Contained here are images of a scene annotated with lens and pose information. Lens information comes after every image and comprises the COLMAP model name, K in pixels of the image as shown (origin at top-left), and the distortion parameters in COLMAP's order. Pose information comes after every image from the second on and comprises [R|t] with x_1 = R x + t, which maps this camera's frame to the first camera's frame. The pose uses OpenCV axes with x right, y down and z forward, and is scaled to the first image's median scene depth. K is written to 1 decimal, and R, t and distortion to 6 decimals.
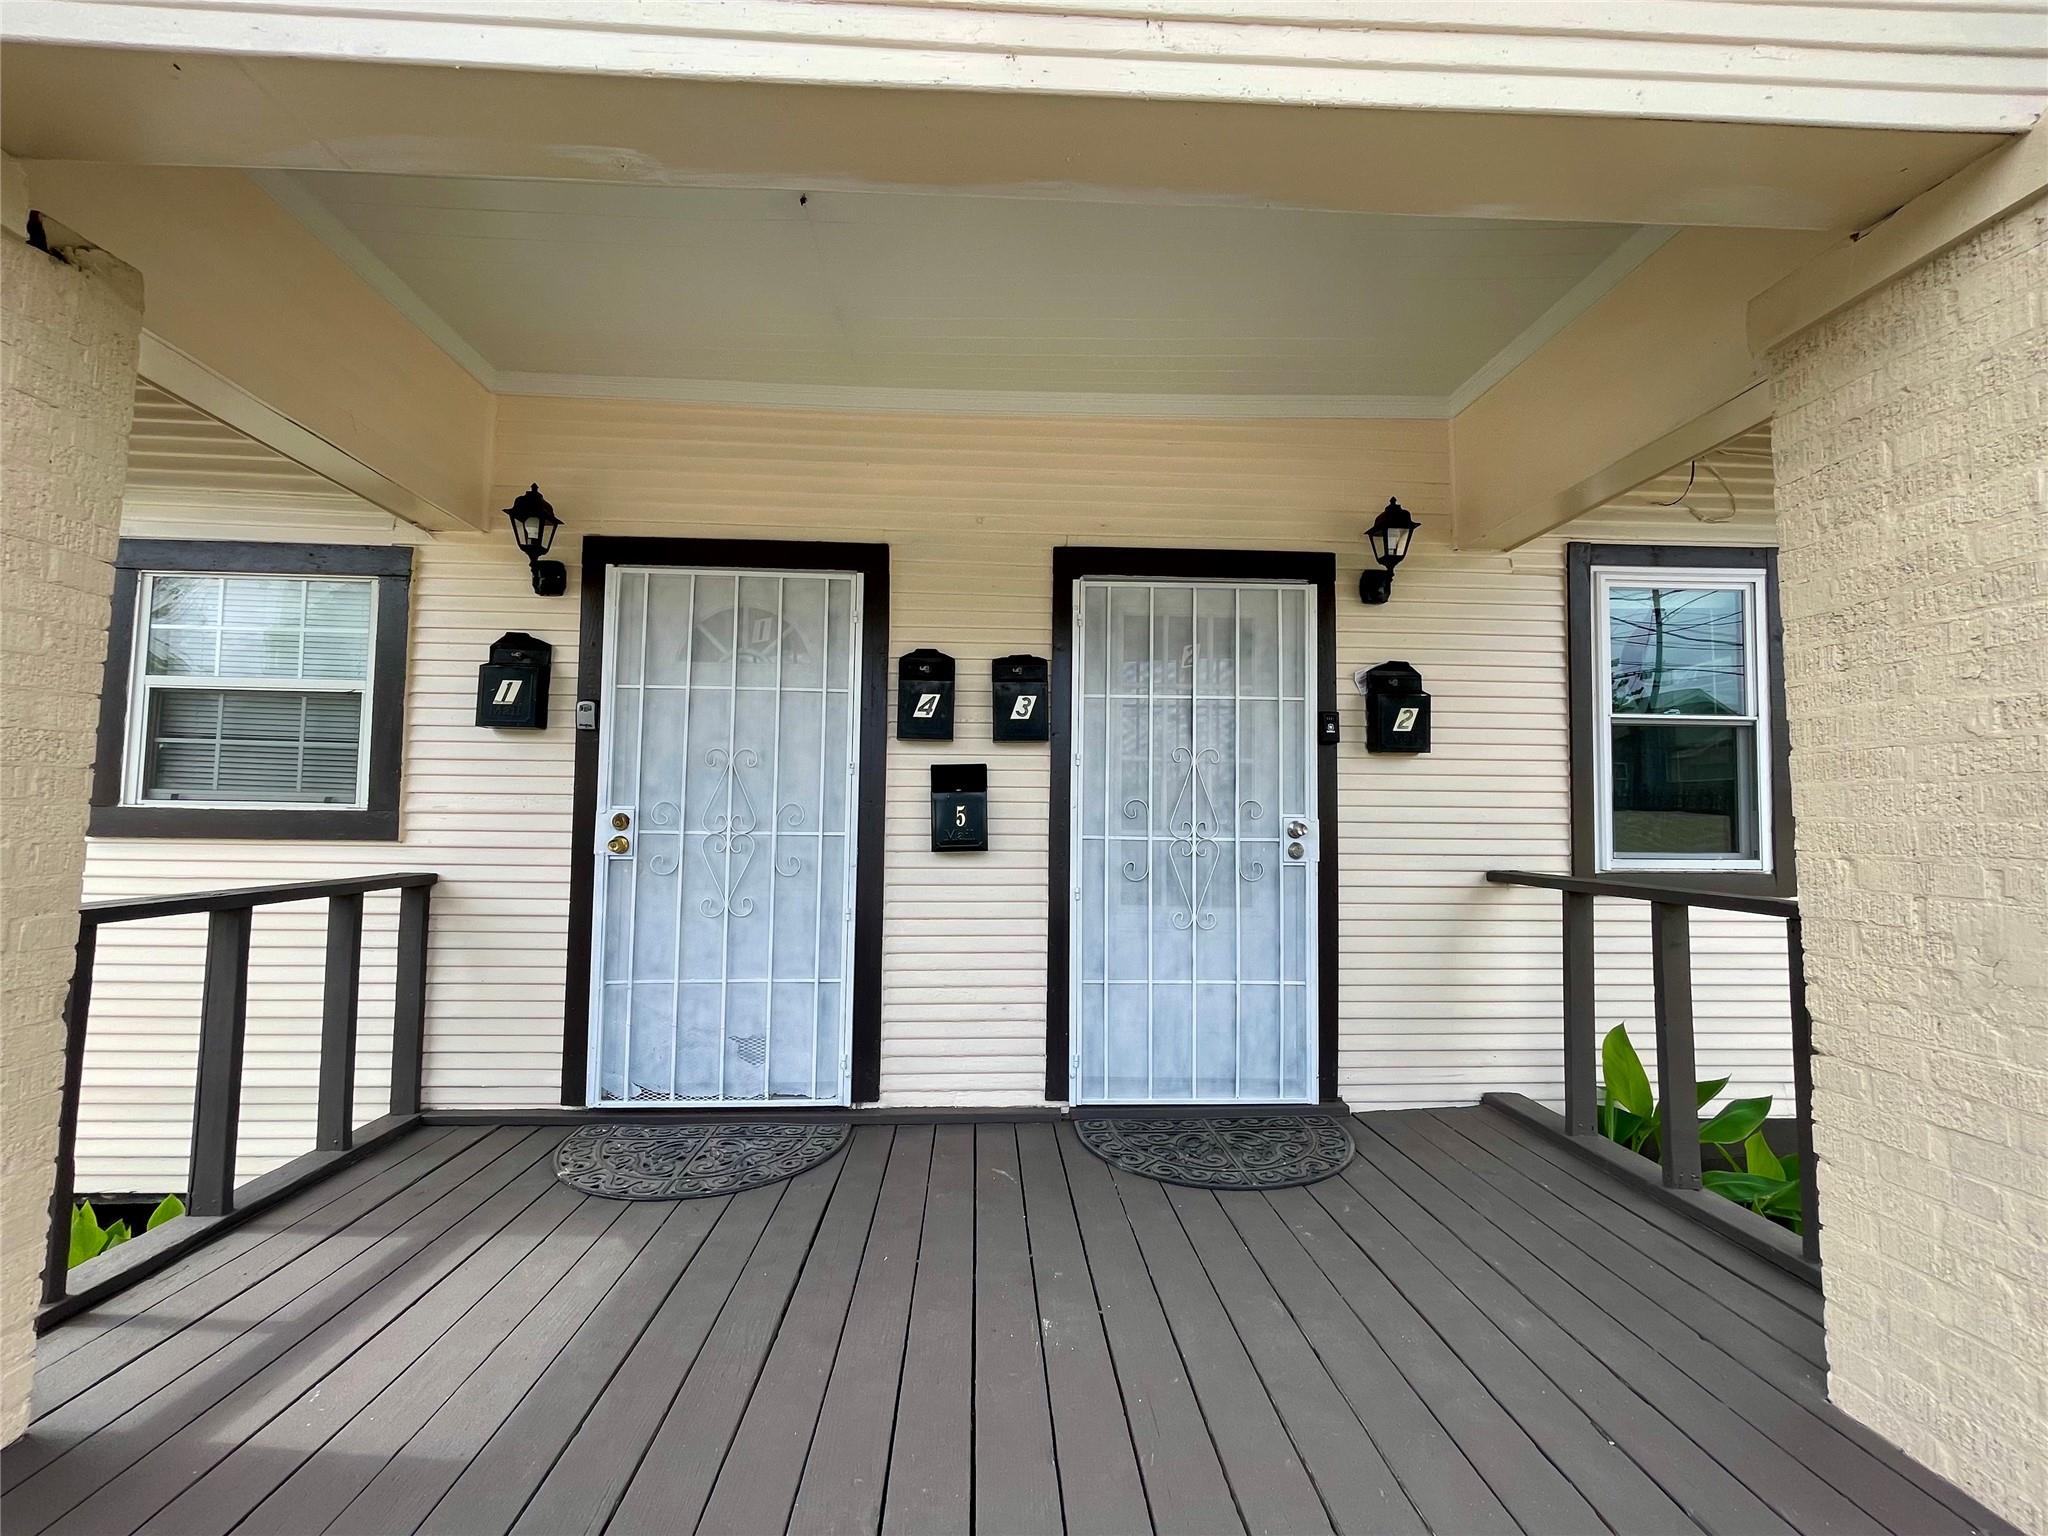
lens RADIAL K [[829.2, 0, 1018.1], [0, 829.2, 762.3], [0, 0, 1]] dist [-0.002642, 0.002122]
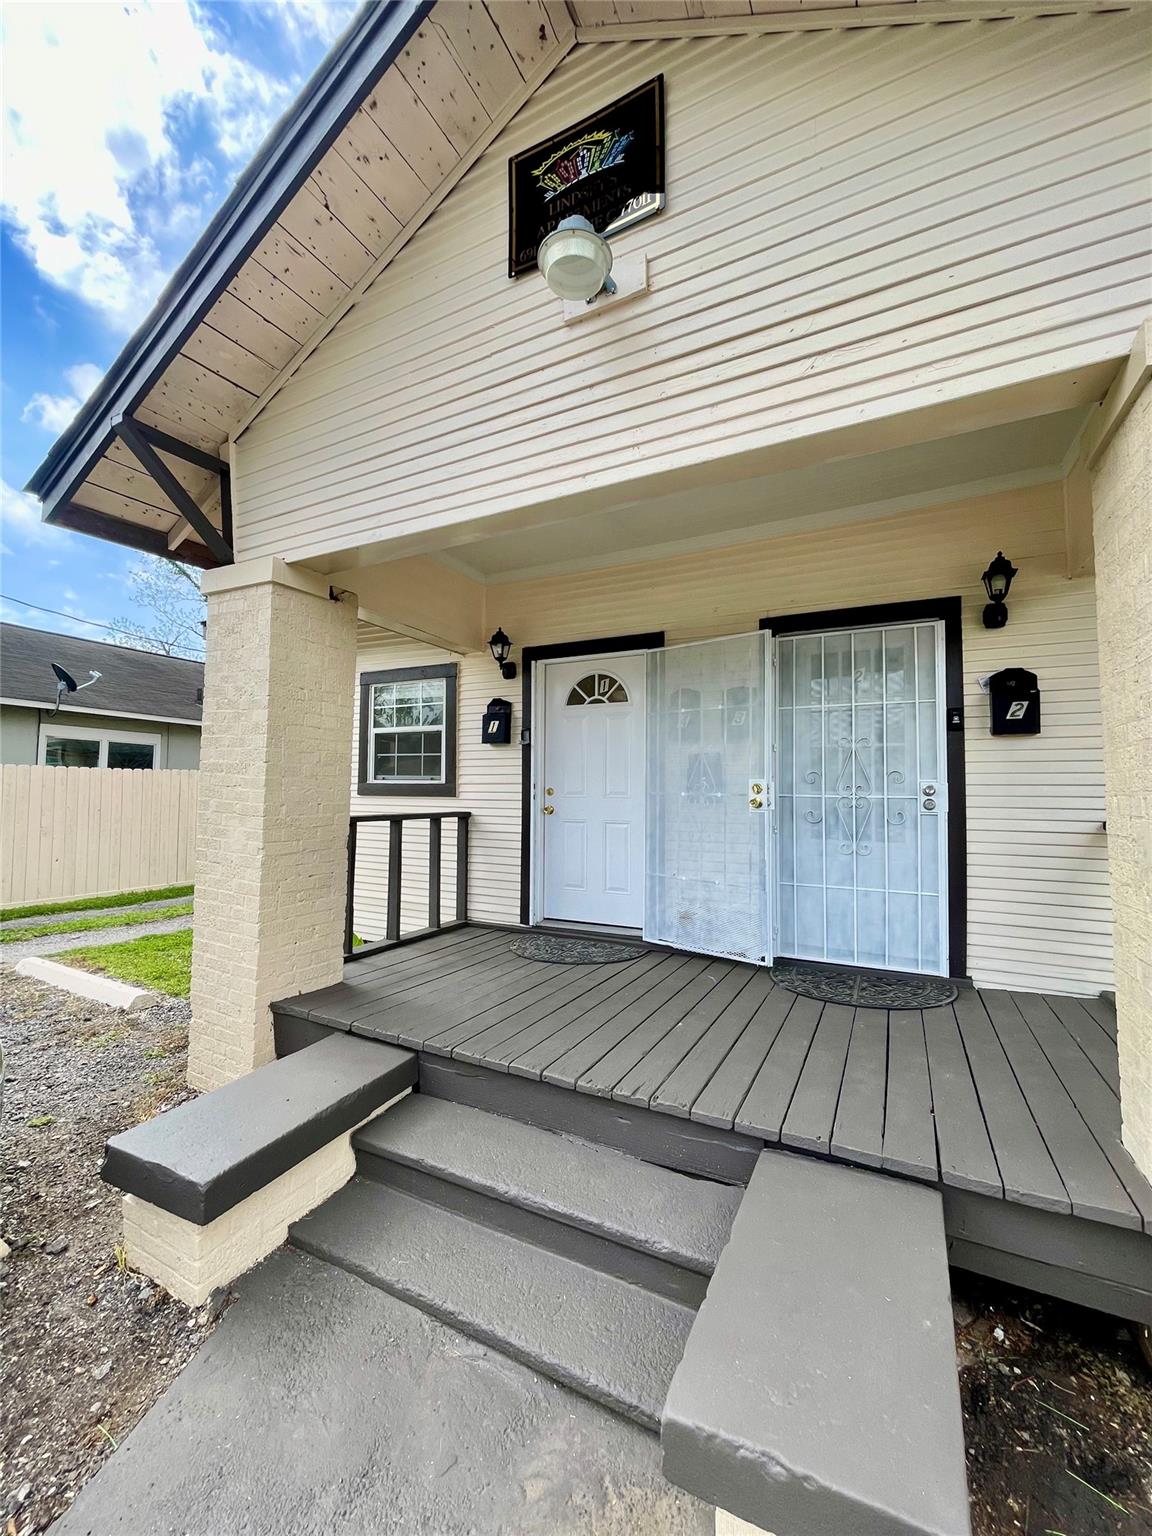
lens RADIAL K [[621.9, 0, 580.9], [0, 621.9, 762.1], [0, 0, 1]] dist [-0.002642, 0.002122]
pose [[0.868536, -0.027460, -0.494864, 0.351671], [0.034053, 0.999411, 0.004310, 0.005611], [0.494454, -0.020595, 0.868960, -0.264852]]
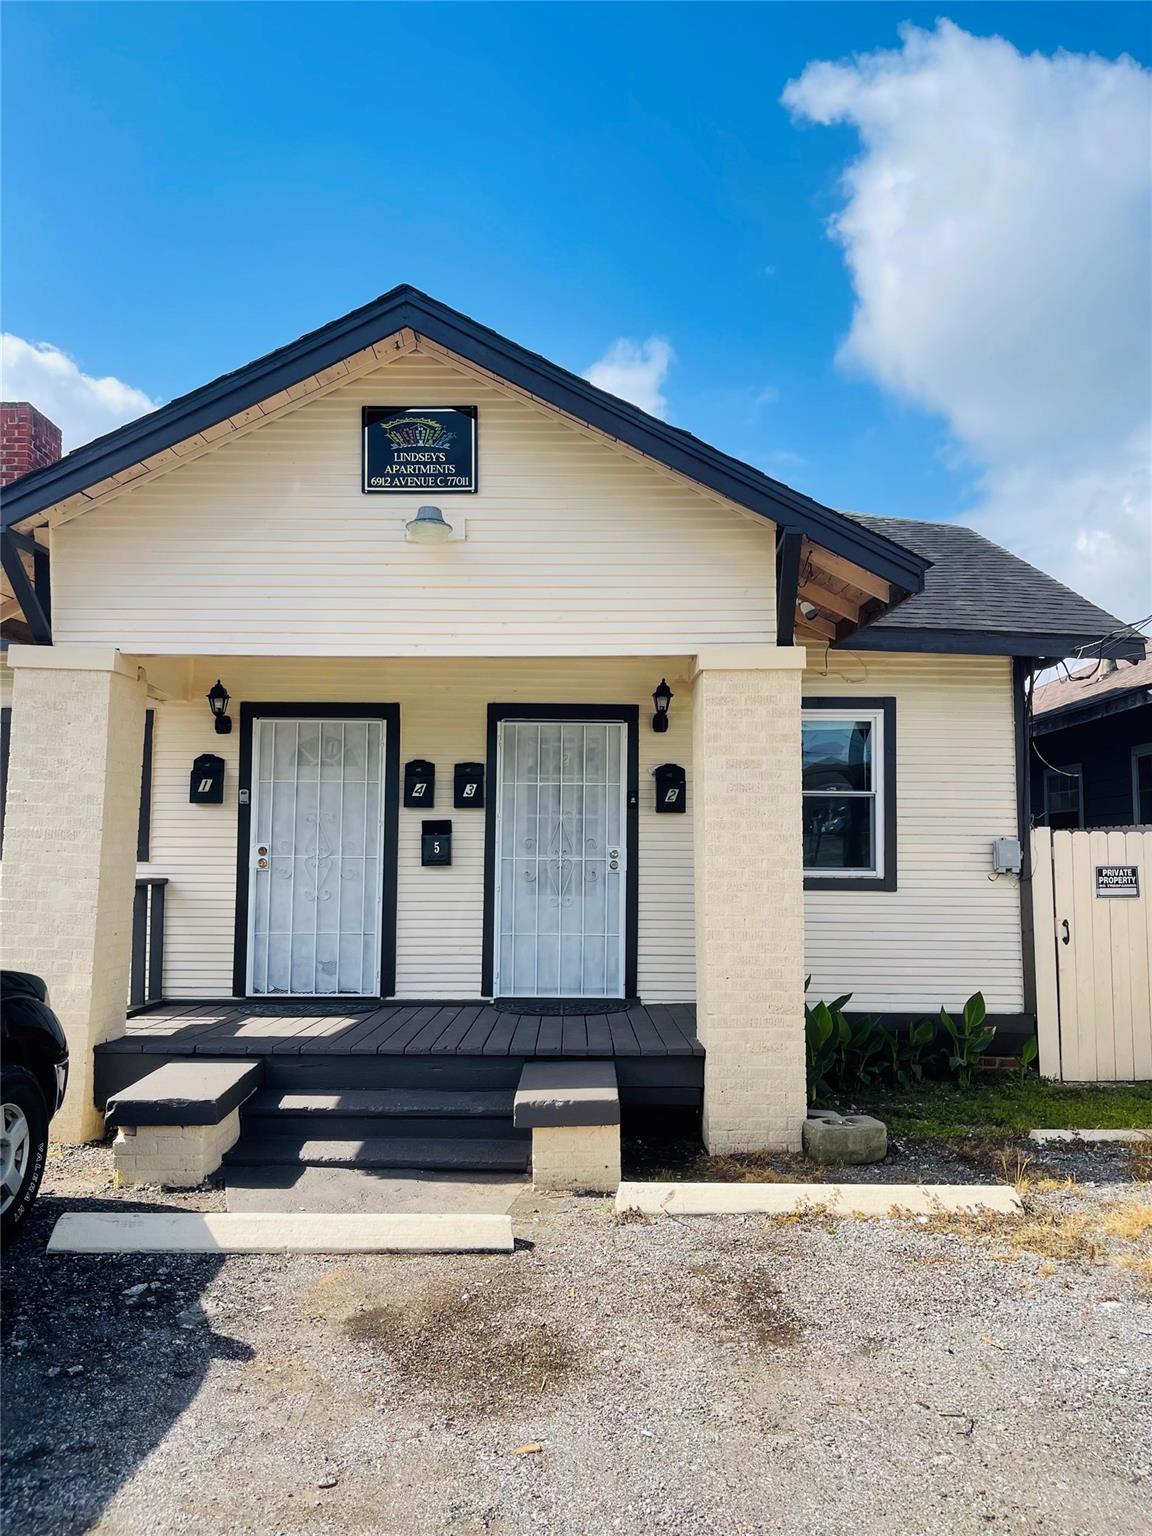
lens RADIAL K [[1212.8, 0, 567.6], [0, 1212.8, 762.1], [0, 0, 1]] dist [0.107119, 0.000364]
pose [[0.998759, -0.006868, -0.049319, 0.373500], [0.006154, 0.999874, -0.014618, -0.089854], [0.049413, 0.014296, 0.998676, -1.800205]]
